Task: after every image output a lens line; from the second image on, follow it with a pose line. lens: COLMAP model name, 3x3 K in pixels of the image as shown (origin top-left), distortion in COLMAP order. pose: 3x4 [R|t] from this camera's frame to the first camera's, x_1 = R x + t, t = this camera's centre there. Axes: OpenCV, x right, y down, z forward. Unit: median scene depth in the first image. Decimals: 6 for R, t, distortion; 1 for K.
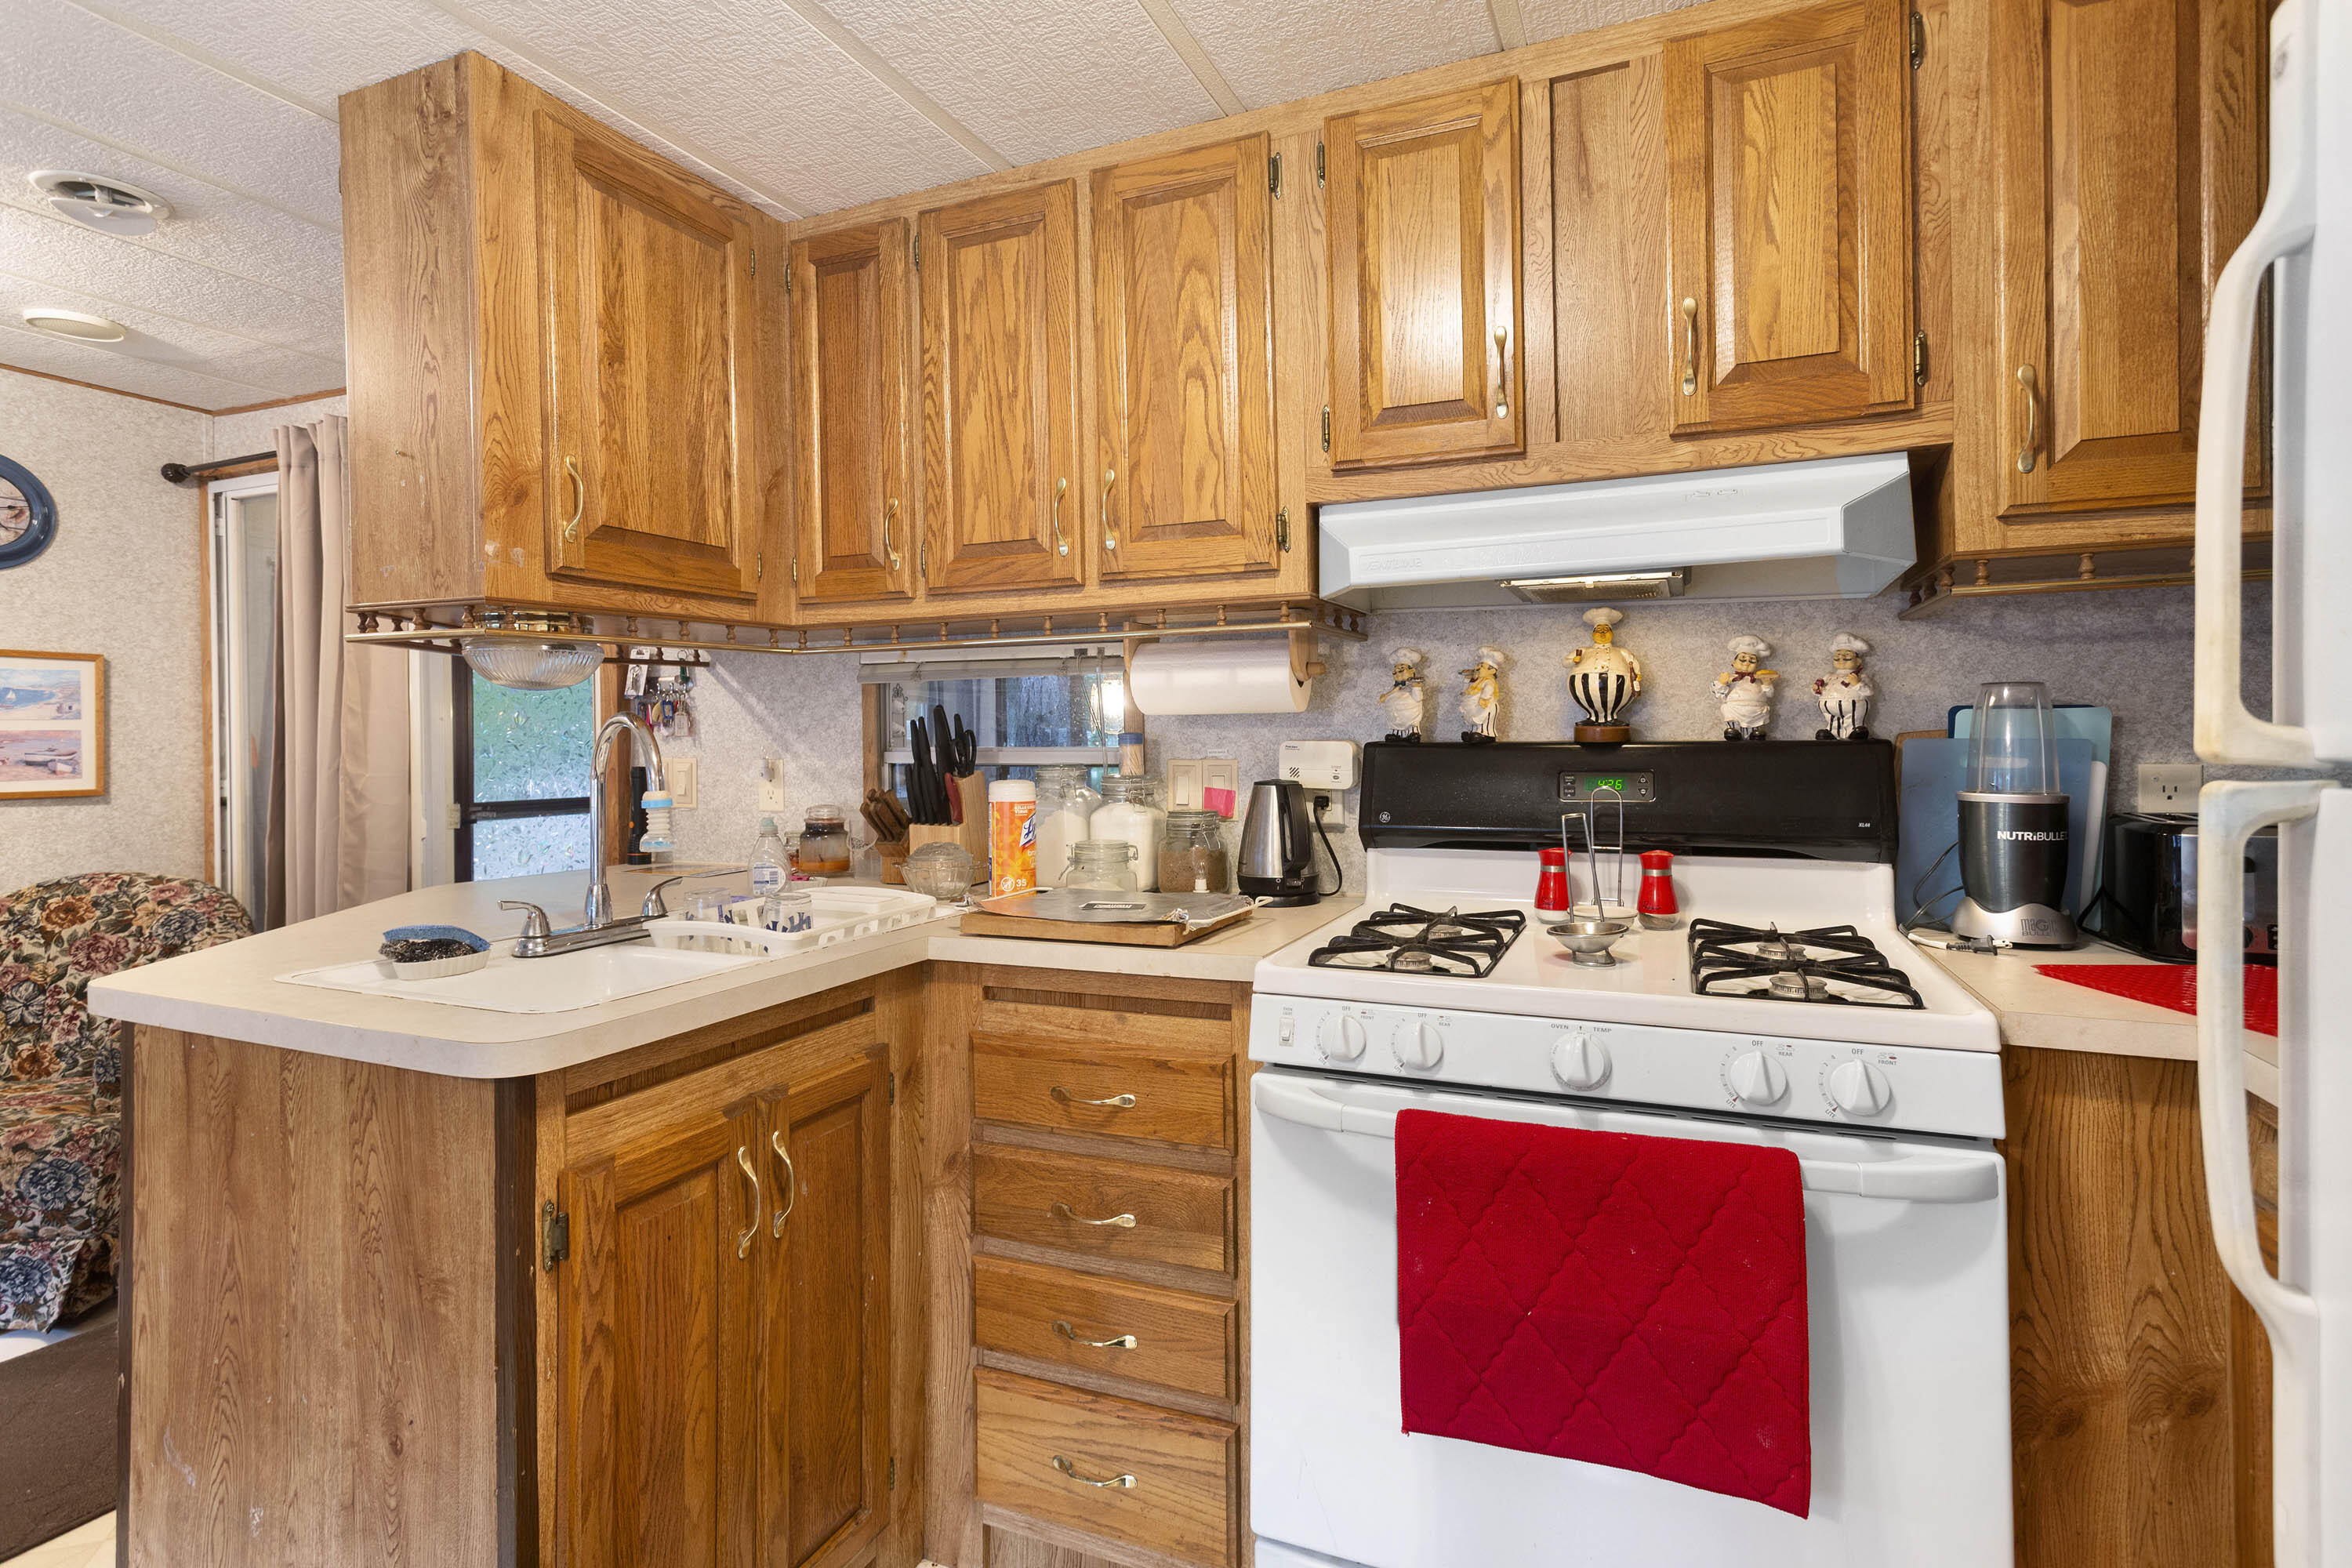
lens RADIAL K [[1135.8, 0, 1239.1], [0, 1135.8, 736.1], [0, 0, 1]] dist [0.002645, -0.001157]
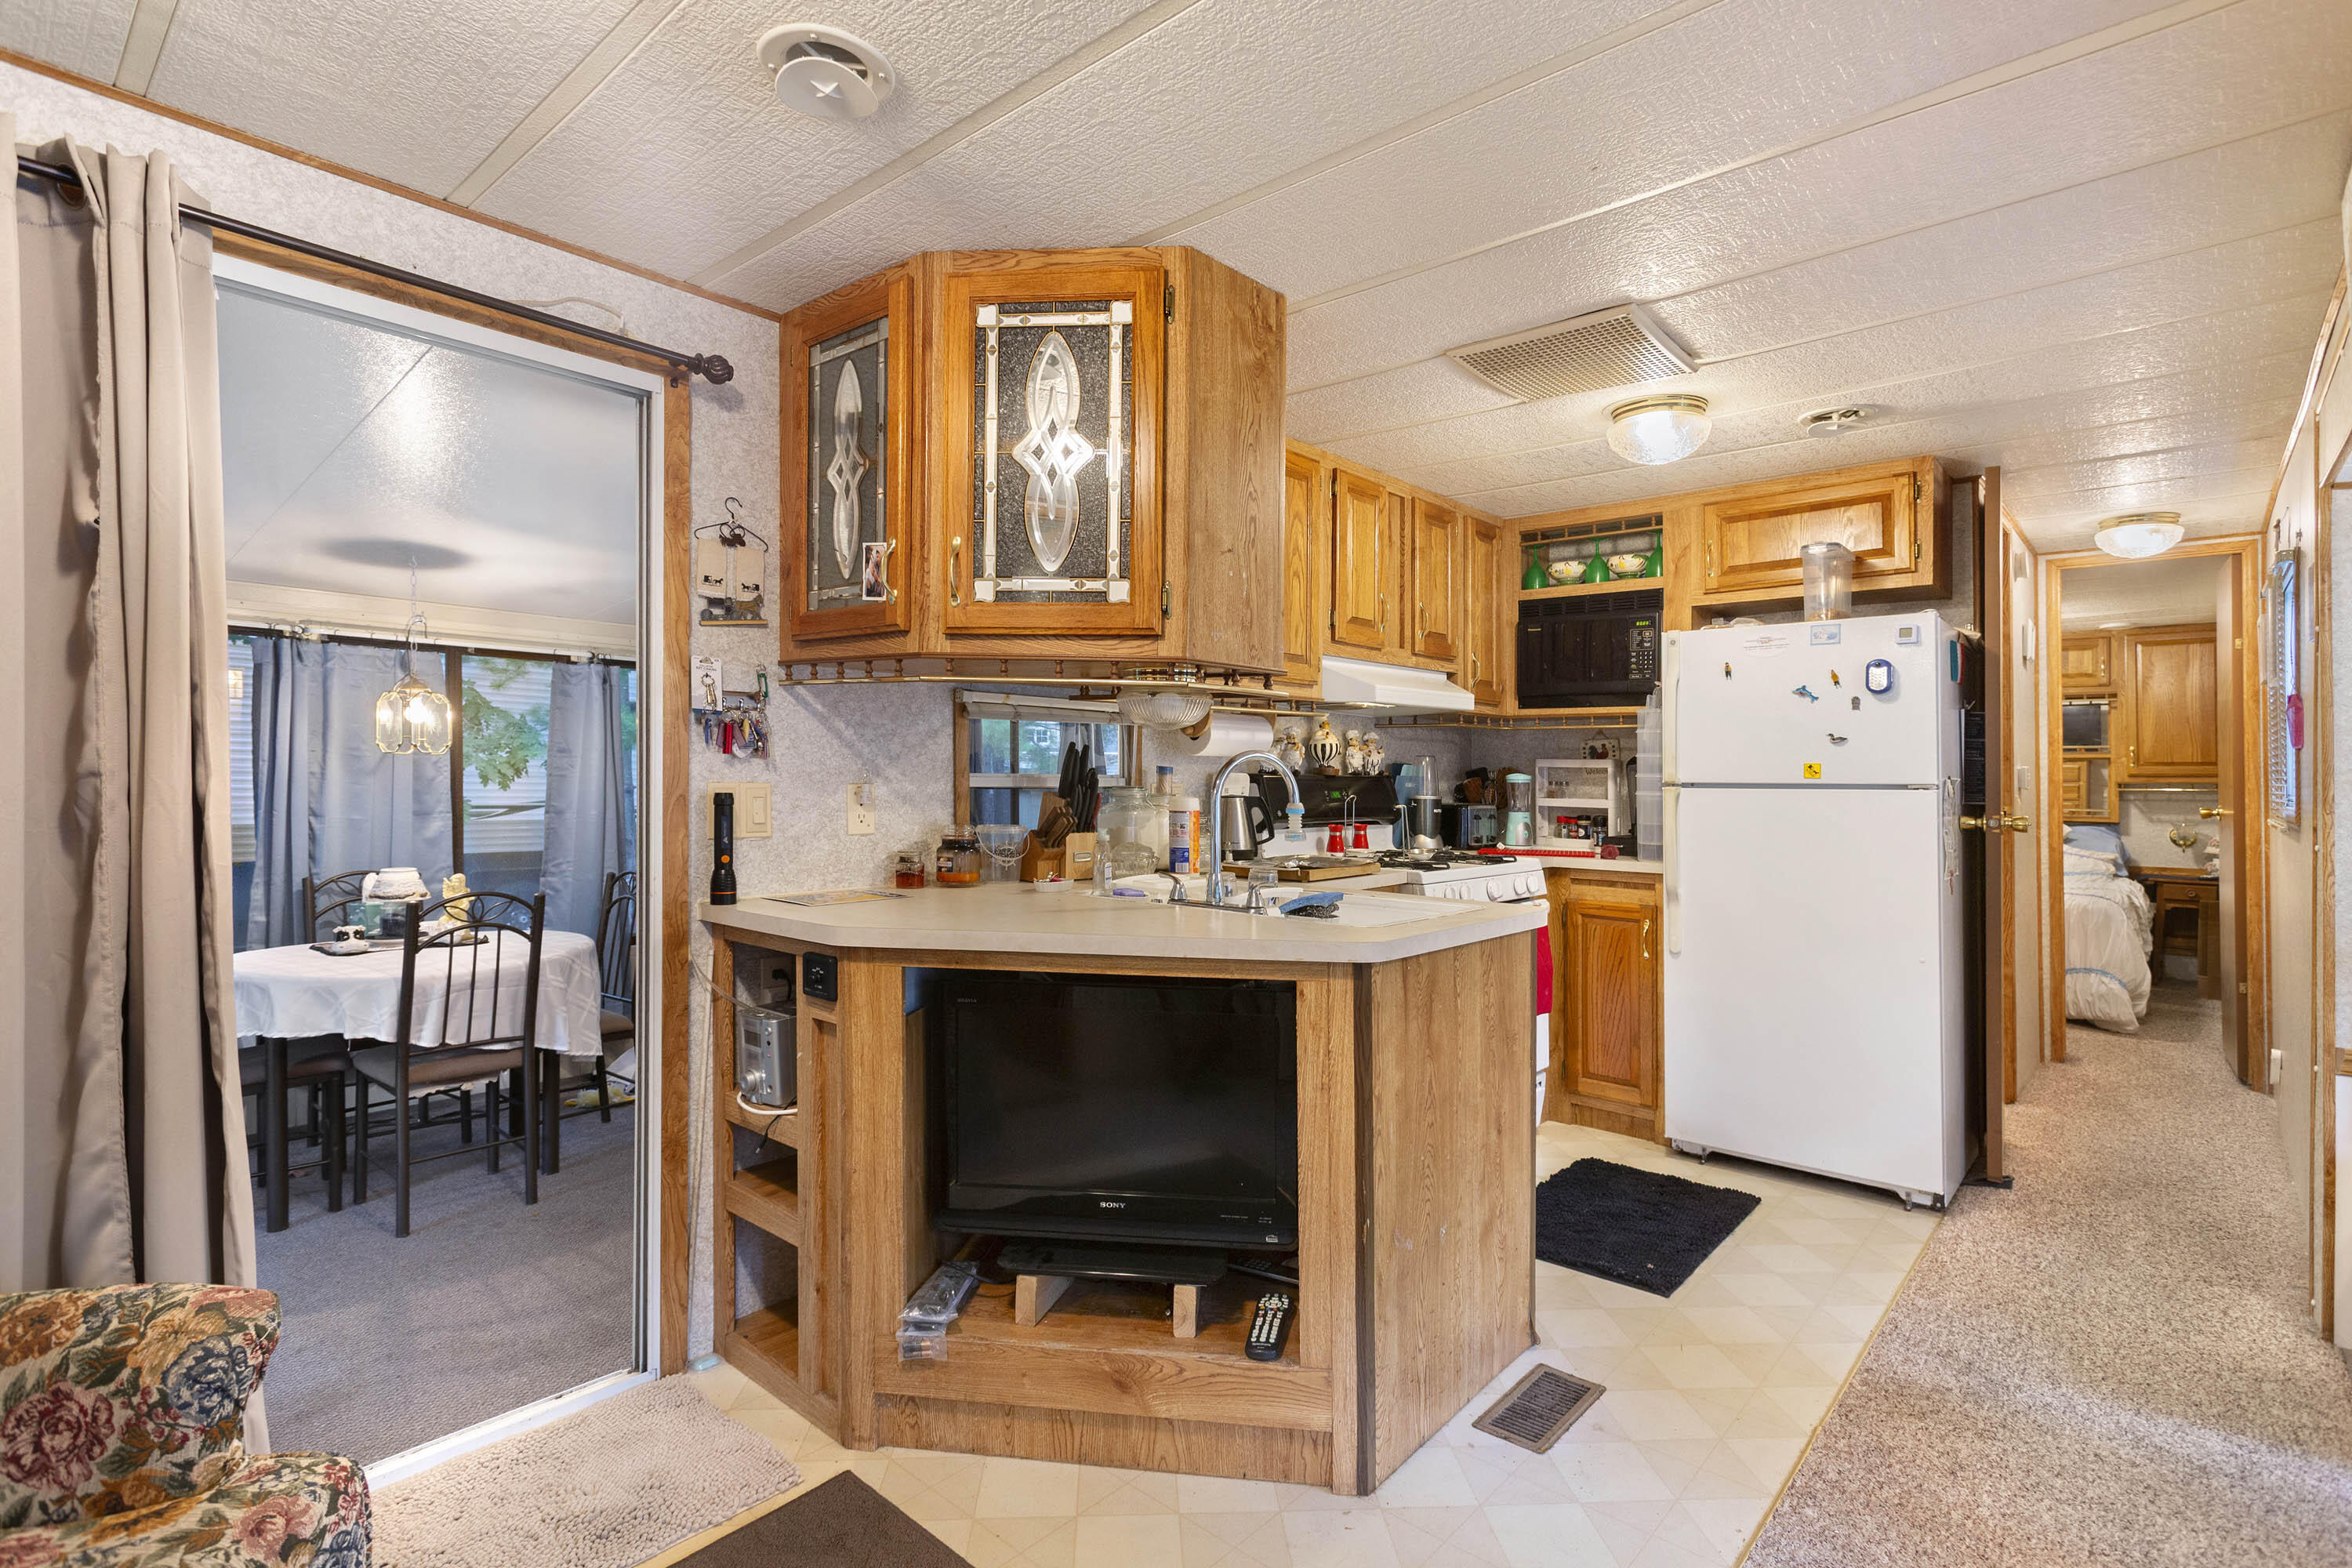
lens RADIAL K [[1120.4, 0, 1140.6], [0, 1120.4, 740.7], [0, 0, 1]] dist [0.004821, 0.000843]
pose [[0.356309, 0.036611, 0.933651, -2.061847], [-0.016627, 0.999322, -0.032840, 0.017465], [-0.934220, -0.003822, 0.356676, 0.656690]]
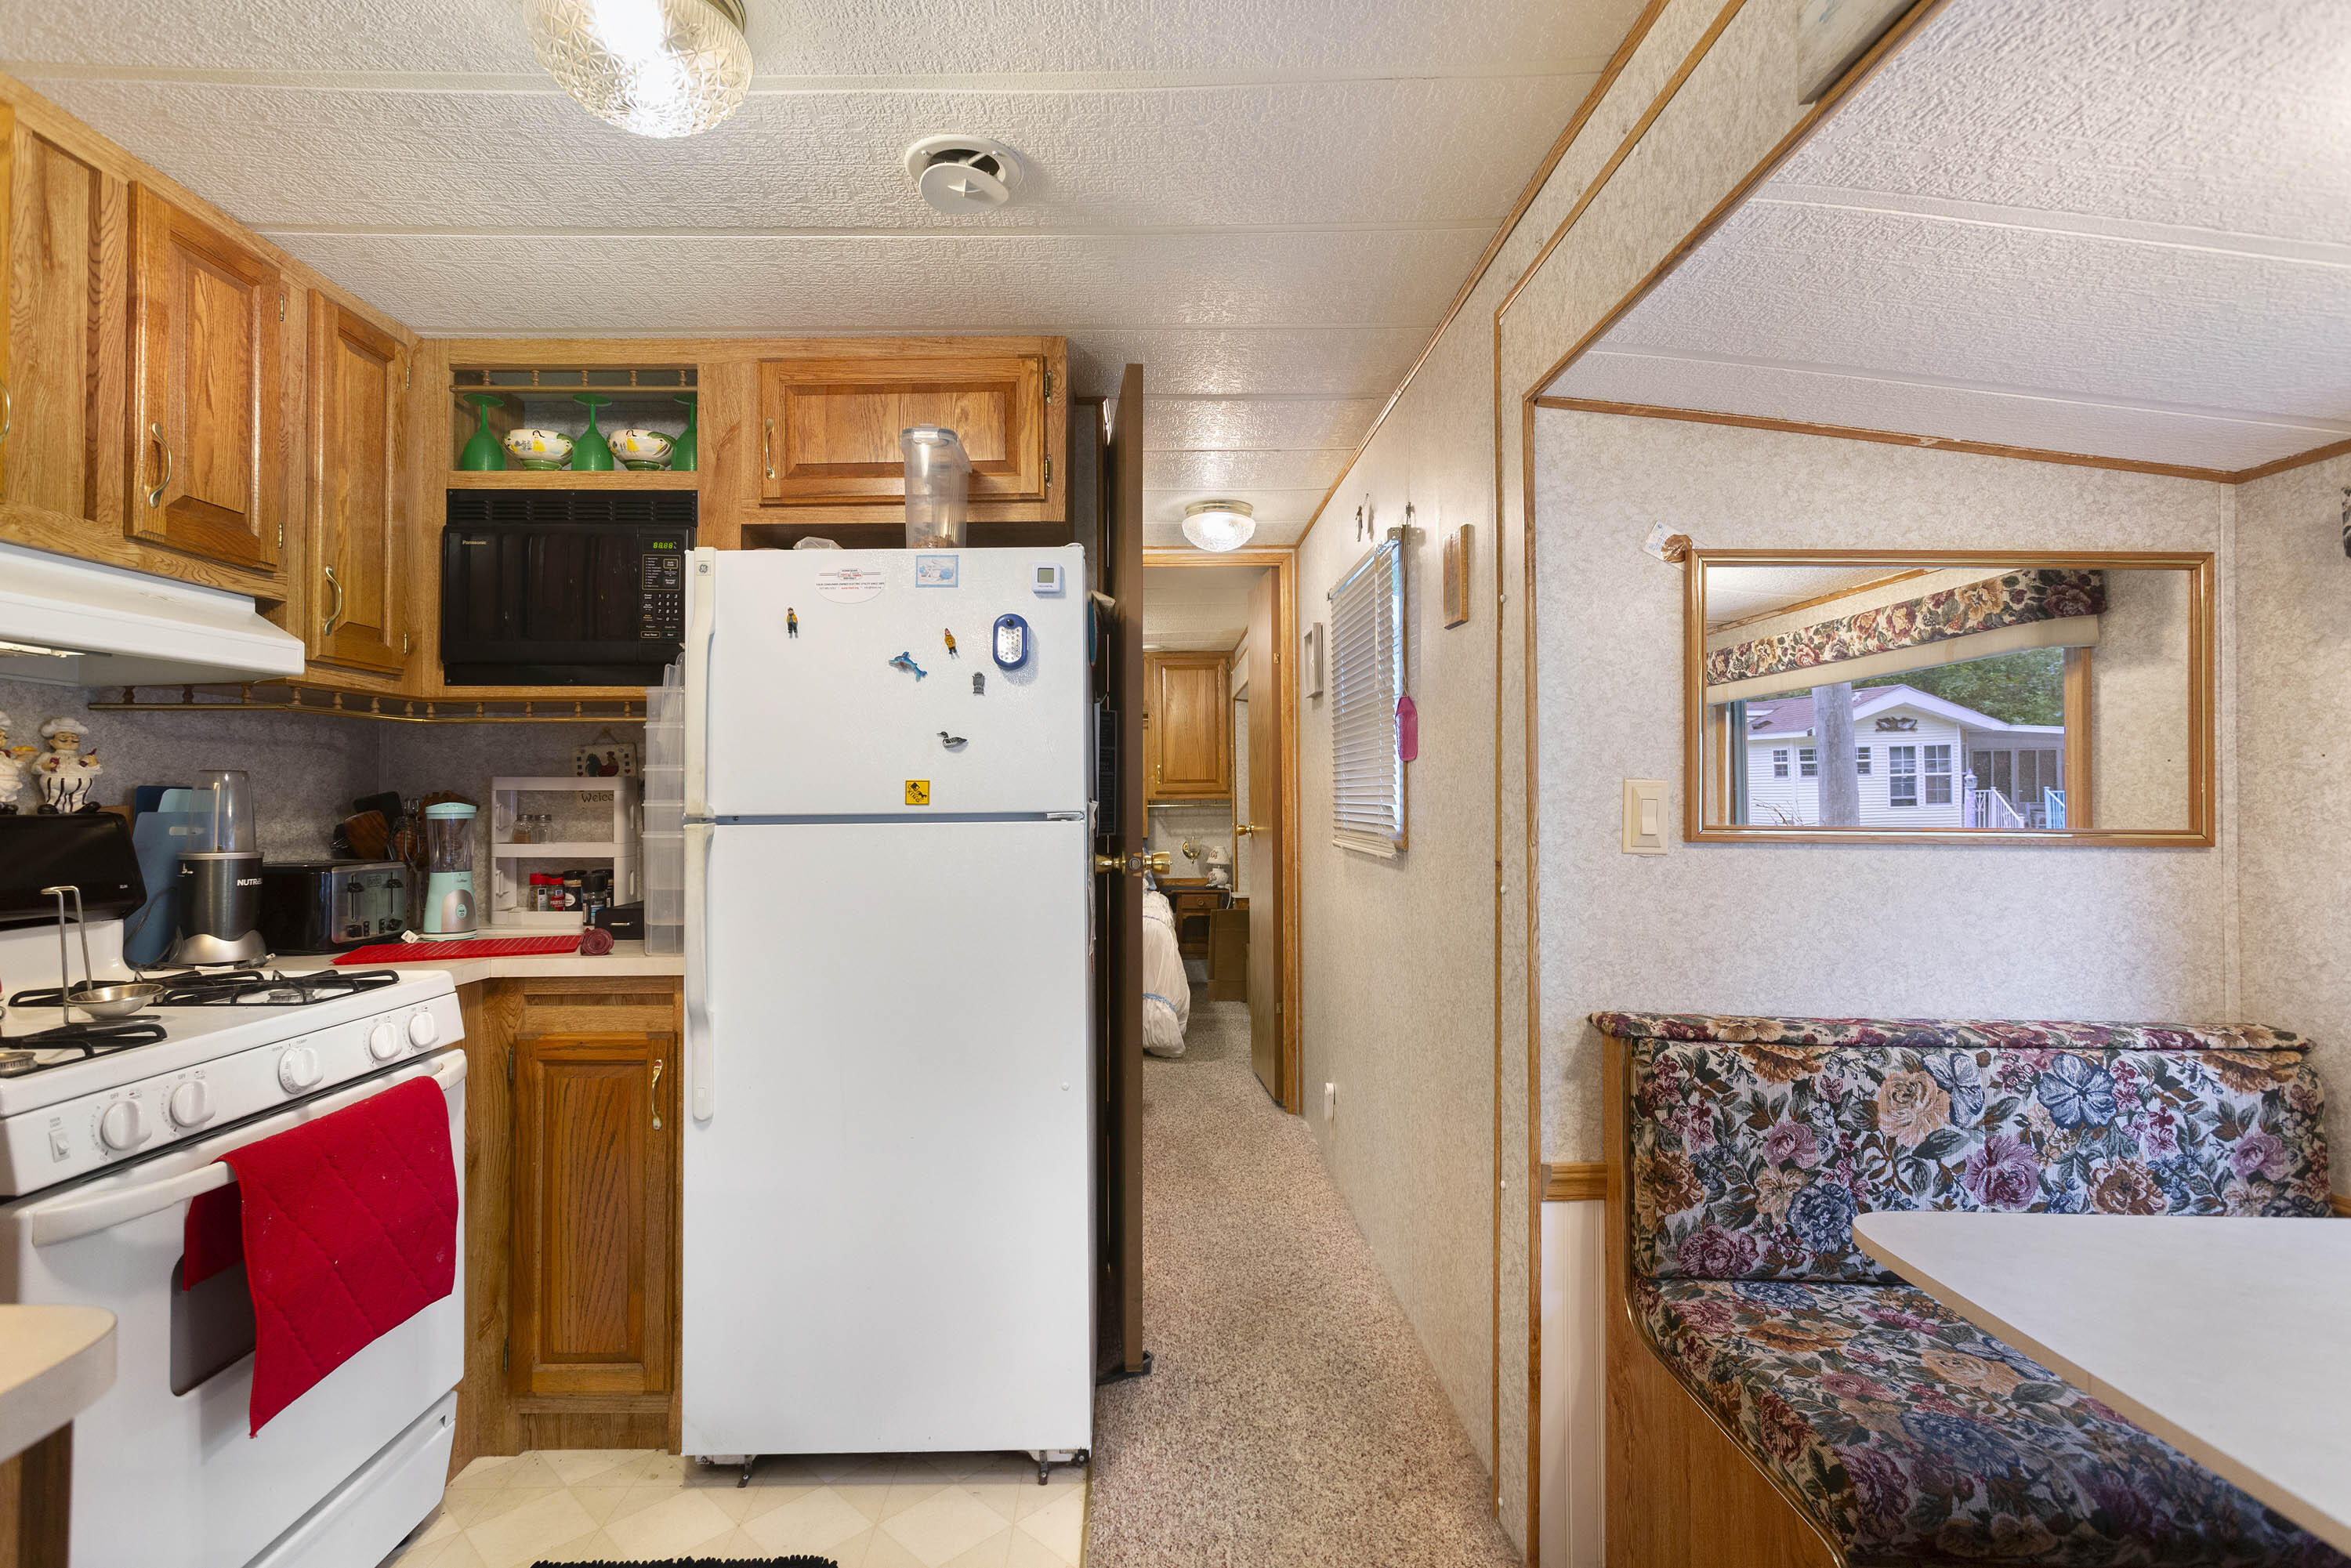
lens RADIAL K [[1172.2, 0, 1119.8], [0, 1172.2, 761.6], [0, 0, 1]] dist [0.010001, 0.000762]
pose [[-0.365236, 0.036885, 0.930184, -0.988302], [0.004064, 0.999268, -0.038029, 0.000488], [-0.930906, -0.010109, -0.365118, 0.506631]]
